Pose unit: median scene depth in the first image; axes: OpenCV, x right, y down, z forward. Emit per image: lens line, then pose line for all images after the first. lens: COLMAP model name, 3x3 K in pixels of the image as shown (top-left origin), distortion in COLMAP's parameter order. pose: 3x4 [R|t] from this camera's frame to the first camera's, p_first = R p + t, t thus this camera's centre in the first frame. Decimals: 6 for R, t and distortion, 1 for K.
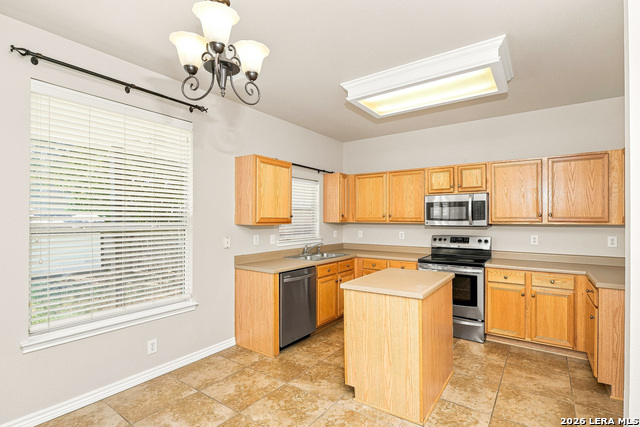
lens RADIAL K [[310.5, 0, 322.0], [0, 310.5, 220.9], [0, 0, 1]] dist [0.000030, -0.000001]
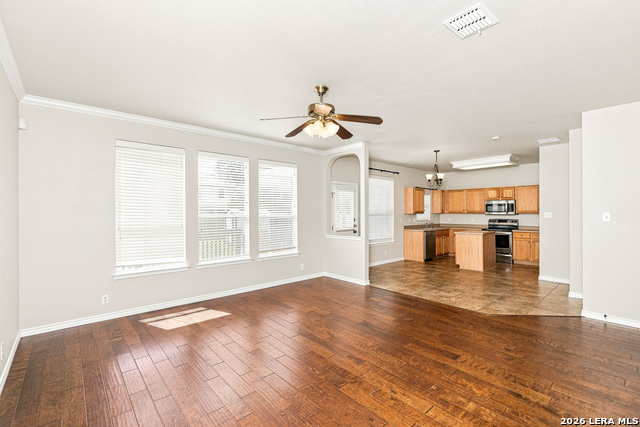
lens RADIAL K [[280.7, 0, 320.0], [0, 280.7, 213.5], [0, 0, 1]] dist [0.000824, -0.000018]
pose [[0.975295, -0.002035, -0.220896, -0.390830], [0.001518, 0.999996, -0.002507, 0.012615], [0.220900, 0.002110, 0.975294, -1.273317]]
